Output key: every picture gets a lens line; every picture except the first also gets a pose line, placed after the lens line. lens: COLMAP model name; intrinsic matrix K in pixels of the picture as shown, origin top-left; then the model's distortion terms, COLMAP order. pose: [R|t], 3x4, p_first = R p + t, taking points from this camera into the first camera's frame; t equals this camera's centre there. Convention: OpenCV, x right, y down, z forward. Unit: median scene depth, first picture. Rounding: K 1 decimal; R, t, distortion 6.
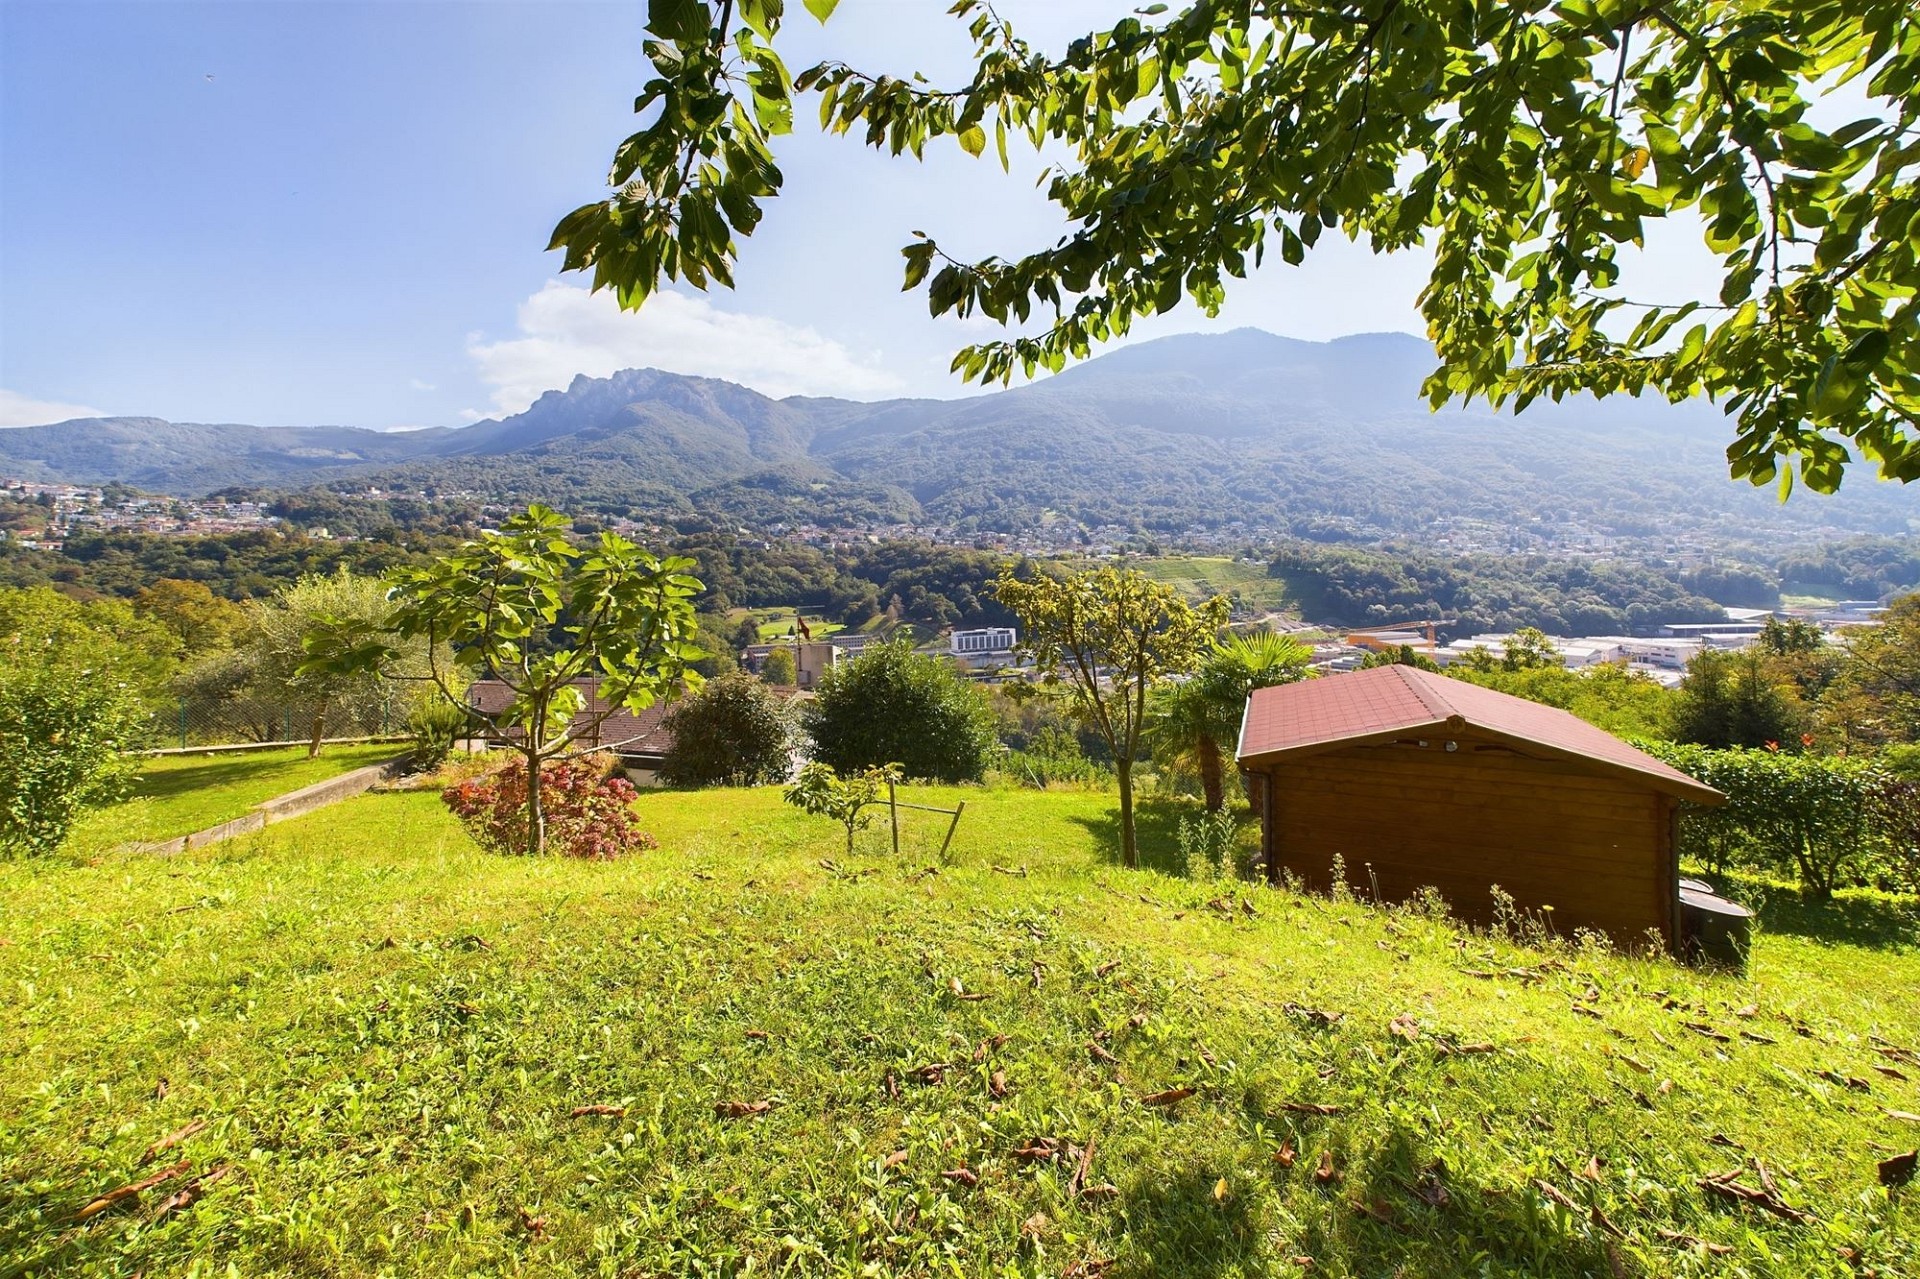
lens RADIAL K [[769.4, 0, 962.4], [0, 769.4, 546.4], [0, 0, 1]] dist [0.000597, 0.000289]
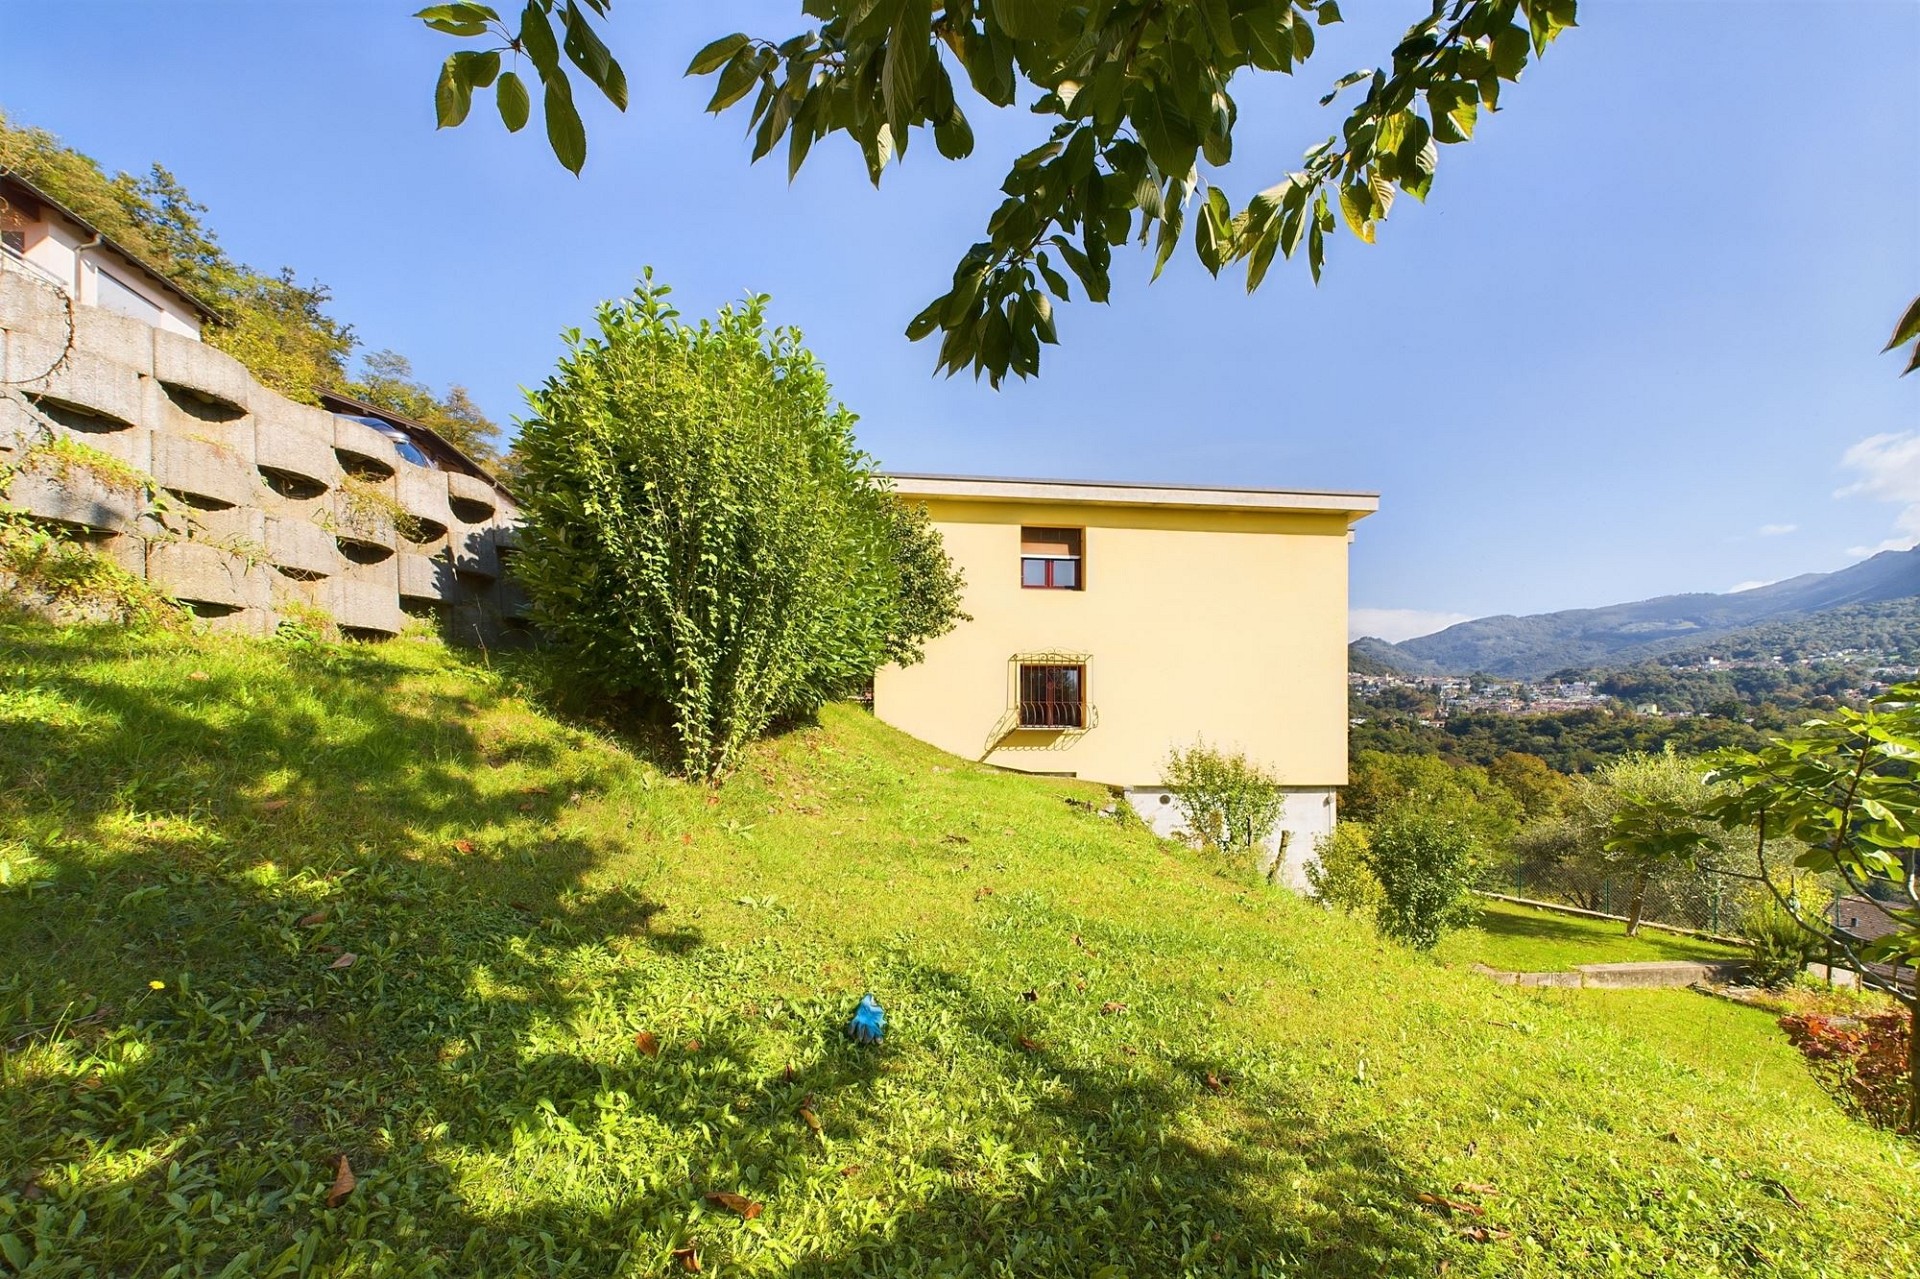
lens RADIAL K [[769.4, 0, 956.4], [0, 769.4, 745.7], [0, 0, 1]] dist [0.000597, 0.000289]
pose [[0.141930, 0.023104, -0.989607, 0.006583], [0.005490, 0.999694, 0.024127, -0.000685], [0.989862, -0.008857, 0.141759, -0.002375]]
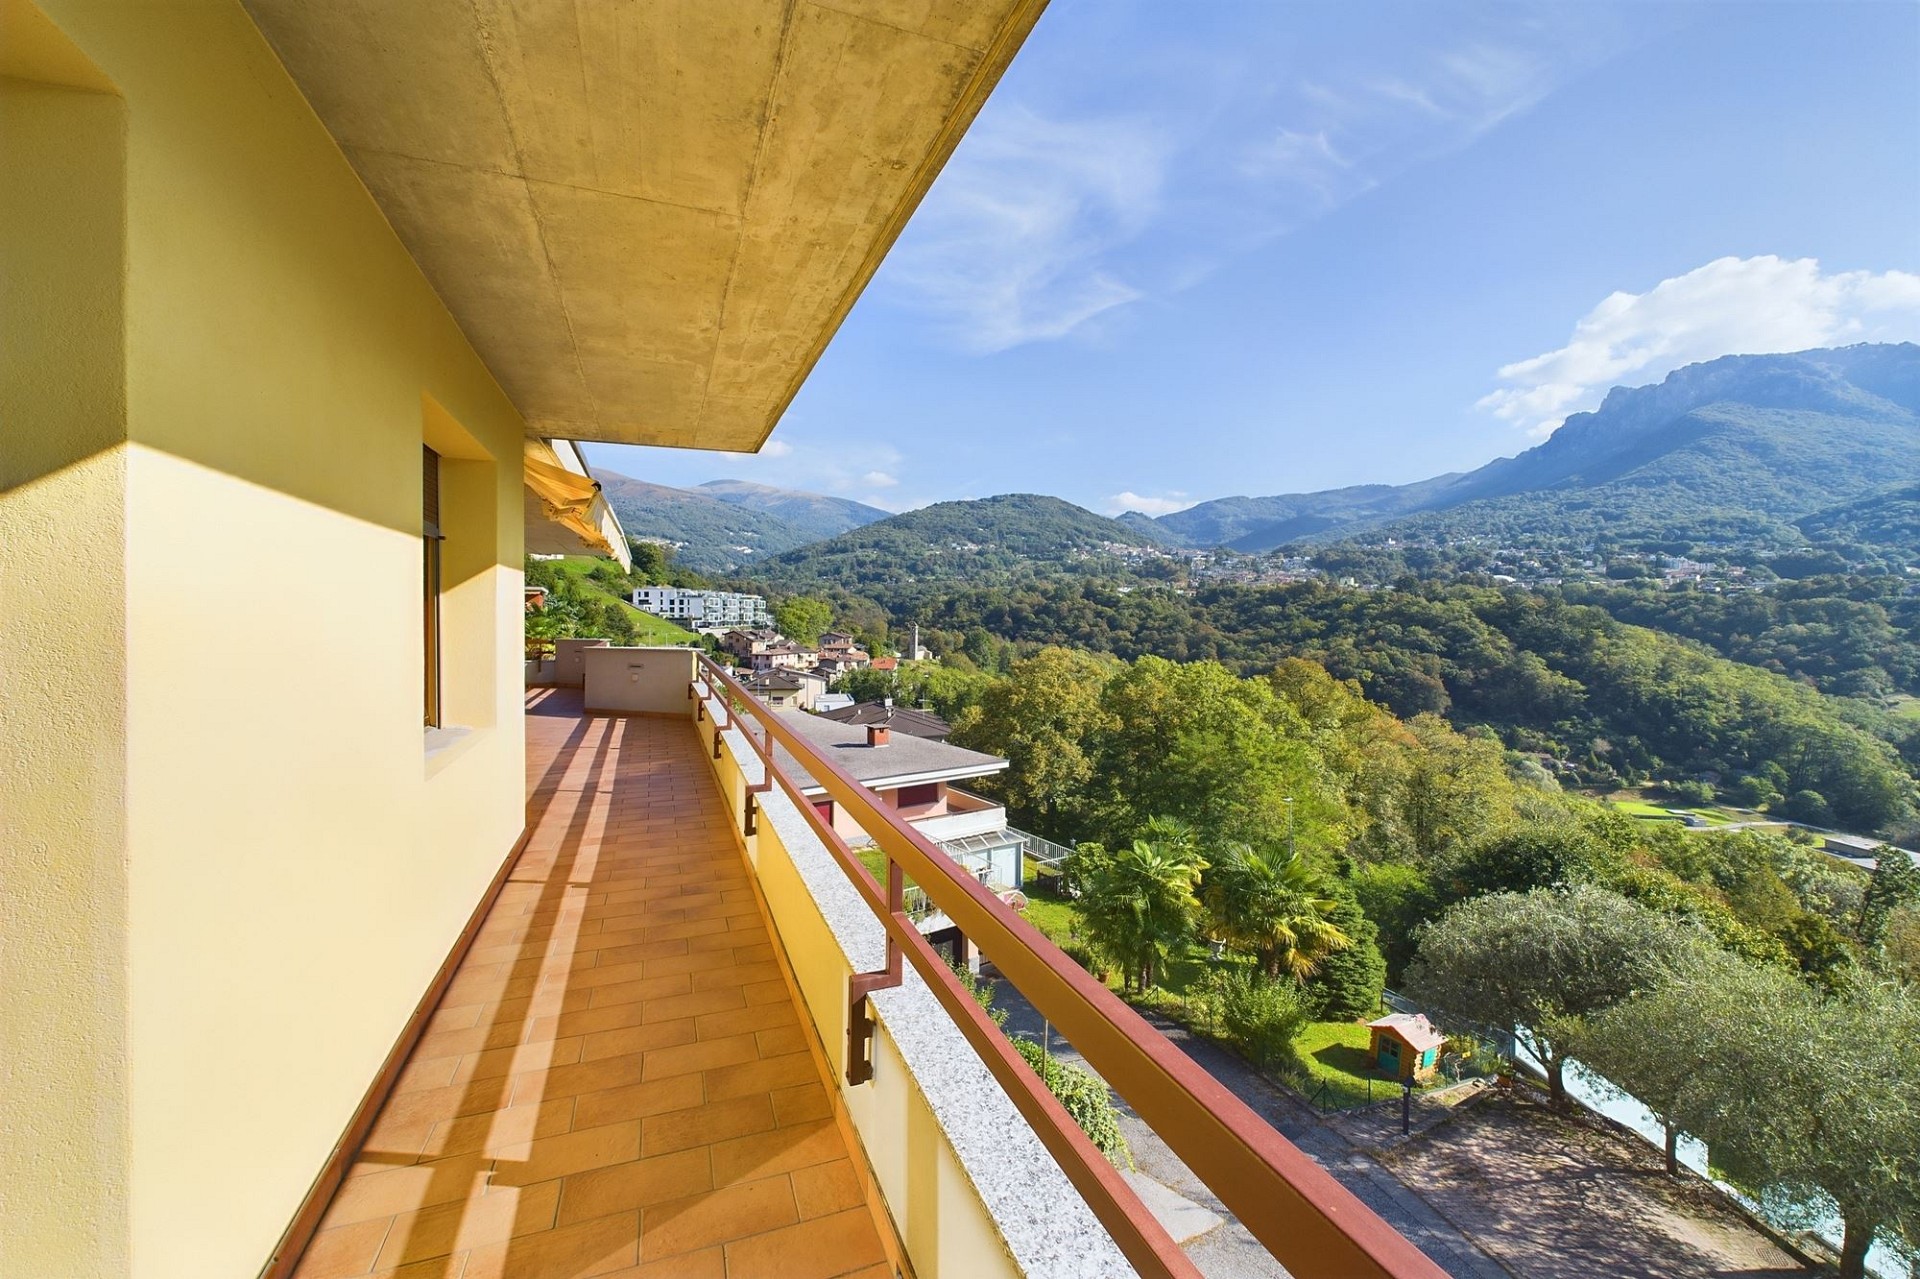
lens RADIAL K [[769.4, 0, 960.1], [0, 769.4, 624.0], [0, 0, 1]] dist [0.000597, 0.000289]
pose [[0.402389, 0.040278, -0.914582, -0.106141], [-0.001061, 0.999052, 0.043531, -0.019932], [0.915468, -0.016546, 0.402050, 0.070283]]
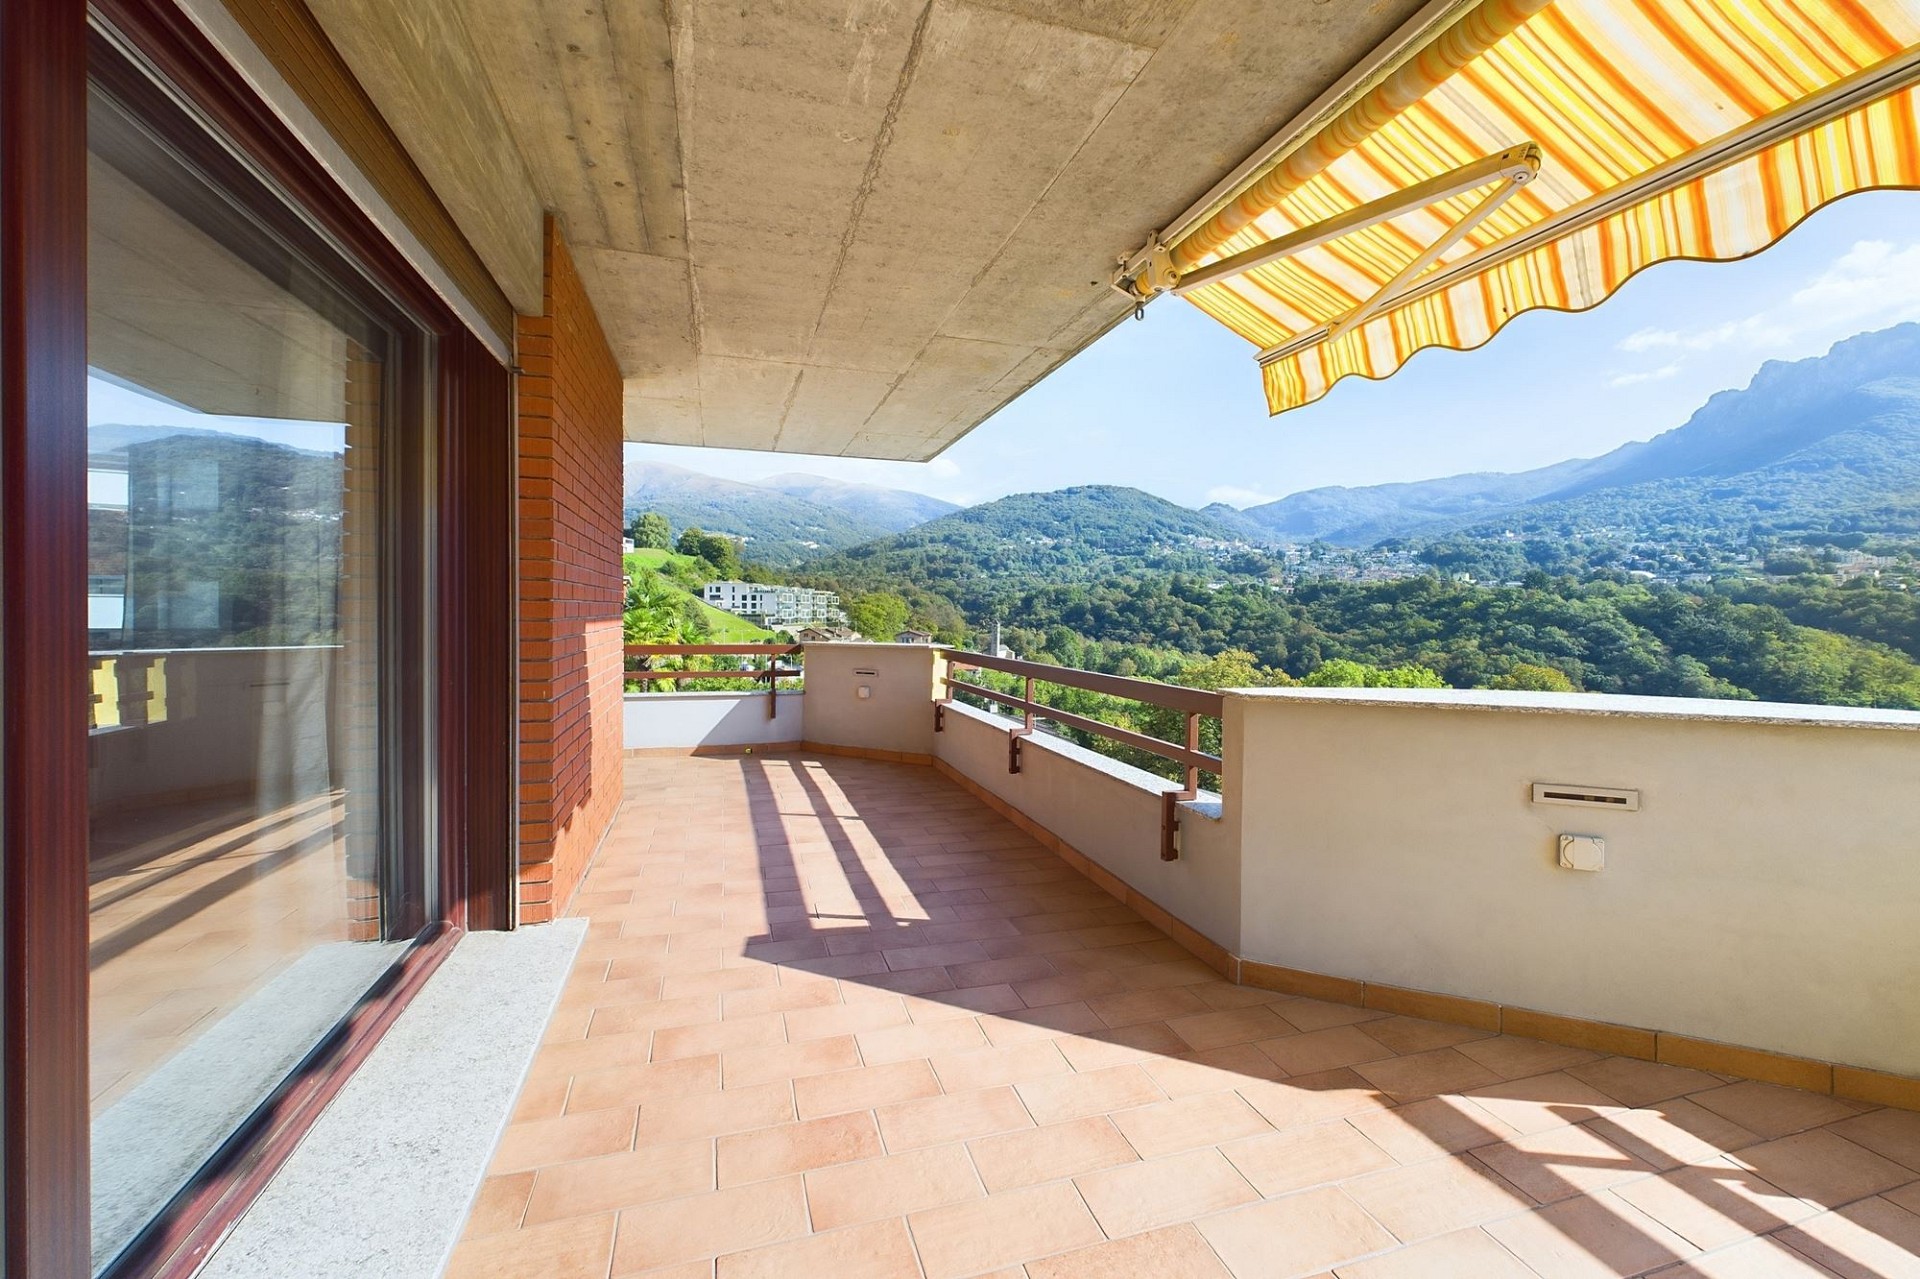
lens RADIAL K [[804.5, 0, 978.0], [0, 804.5, 617.7], [0, 0, 1]] dist [0.002090, -0.000093]
pose [[0.340695, 0.036778, -0.939454, -0.163576], [-0.002609, 0.999268, 0.038173, -0.017044], [0.940170, -0.010554, 0.340541, 0.055422]]
